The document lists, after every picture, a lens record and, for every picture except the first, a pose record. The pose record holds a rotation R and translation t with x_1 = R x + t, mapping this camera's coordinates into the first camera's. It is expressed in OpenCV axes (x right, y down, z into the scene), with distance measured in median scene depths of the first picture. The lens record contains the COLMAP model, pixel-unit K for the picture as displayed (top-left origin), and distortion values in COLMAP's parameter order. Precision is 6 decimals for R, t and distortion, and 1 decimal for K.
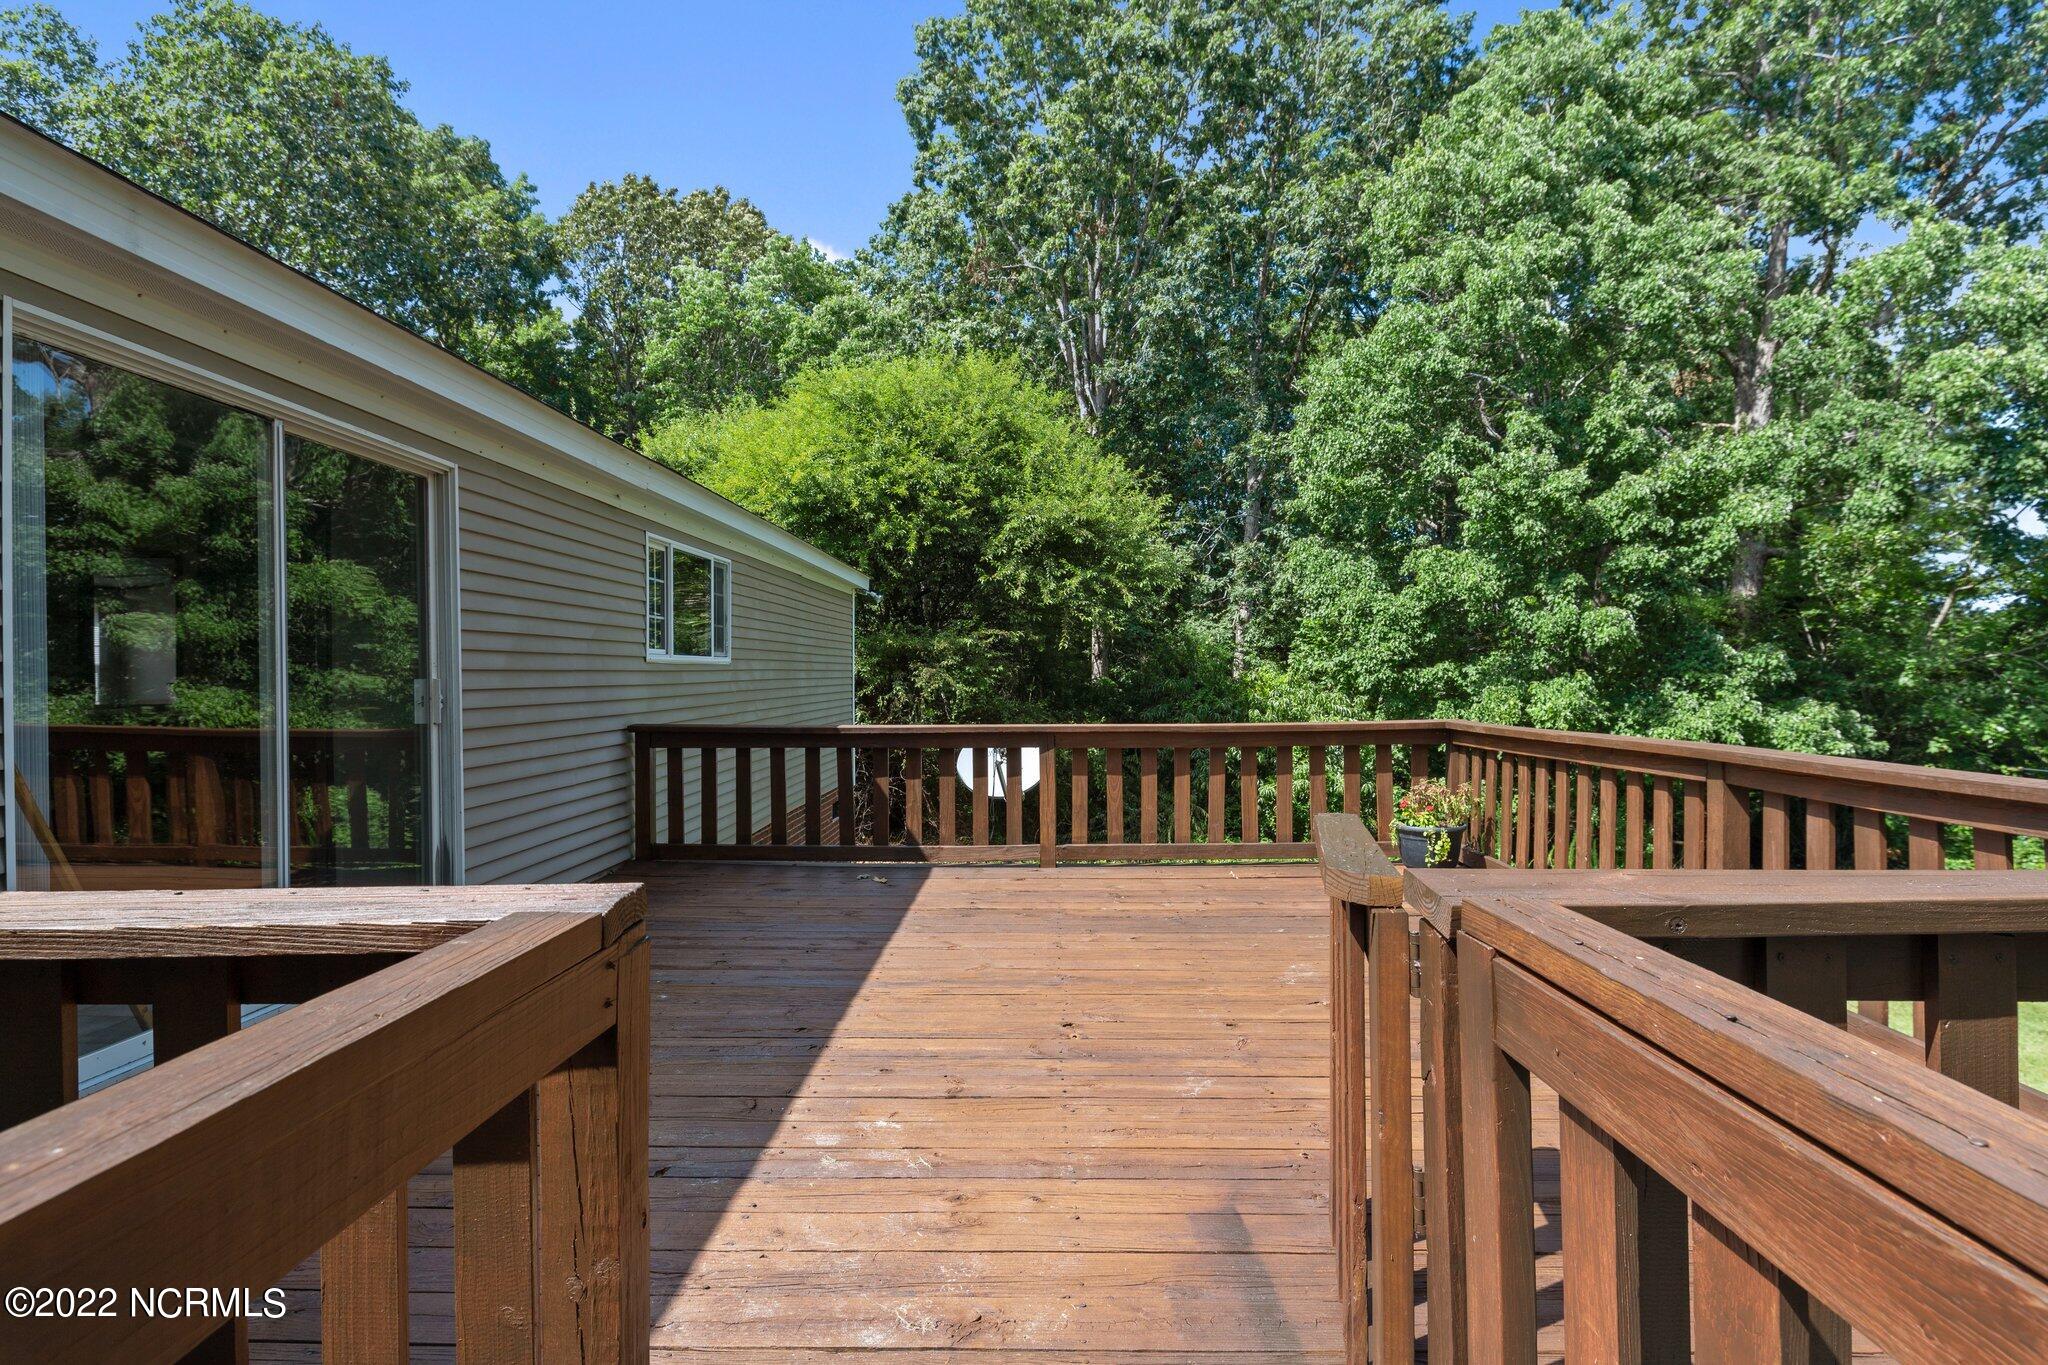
lens RADIAL K [[1050.6, 0, 1024.0], [0, 1050.6, 682.5], [0, 0, 1]] dist [-0.016025, 0.000320]
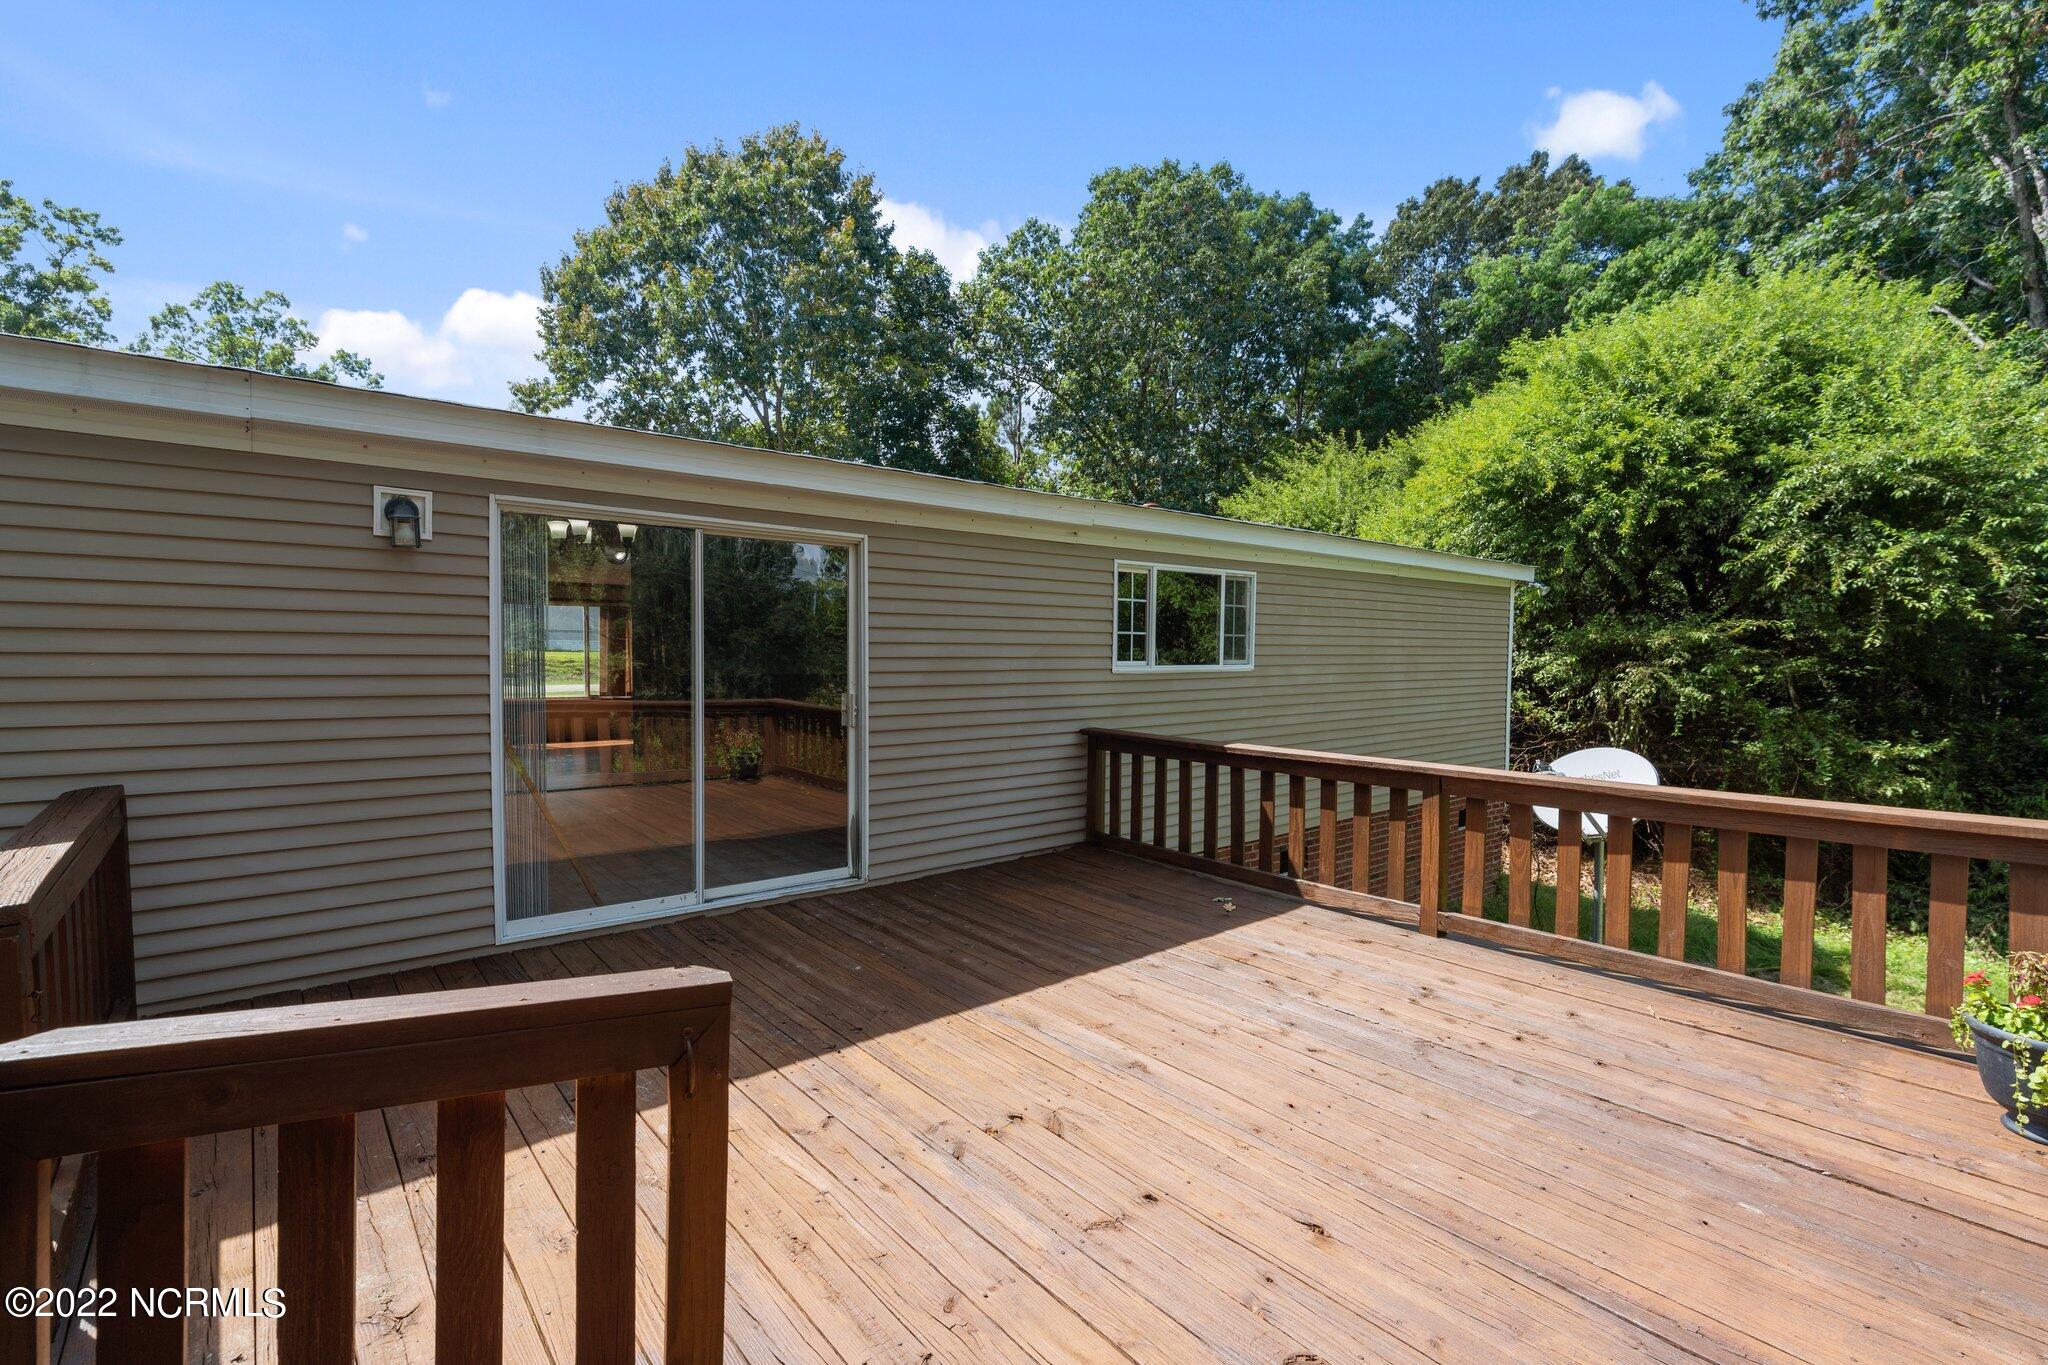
lens RADIAL K [[926.1, 0, 1024.0], [0, 926.1, 682.5], [0, 0, 1]] dist [0.062953, 0.000168]
pose [[0.649492, 0.032554, -0.759671, 0.166797], [-0.014792, 0.999435, 0.030181, -0.019041], [0.760225, -0.008365, 0.649606, 0.121755]]
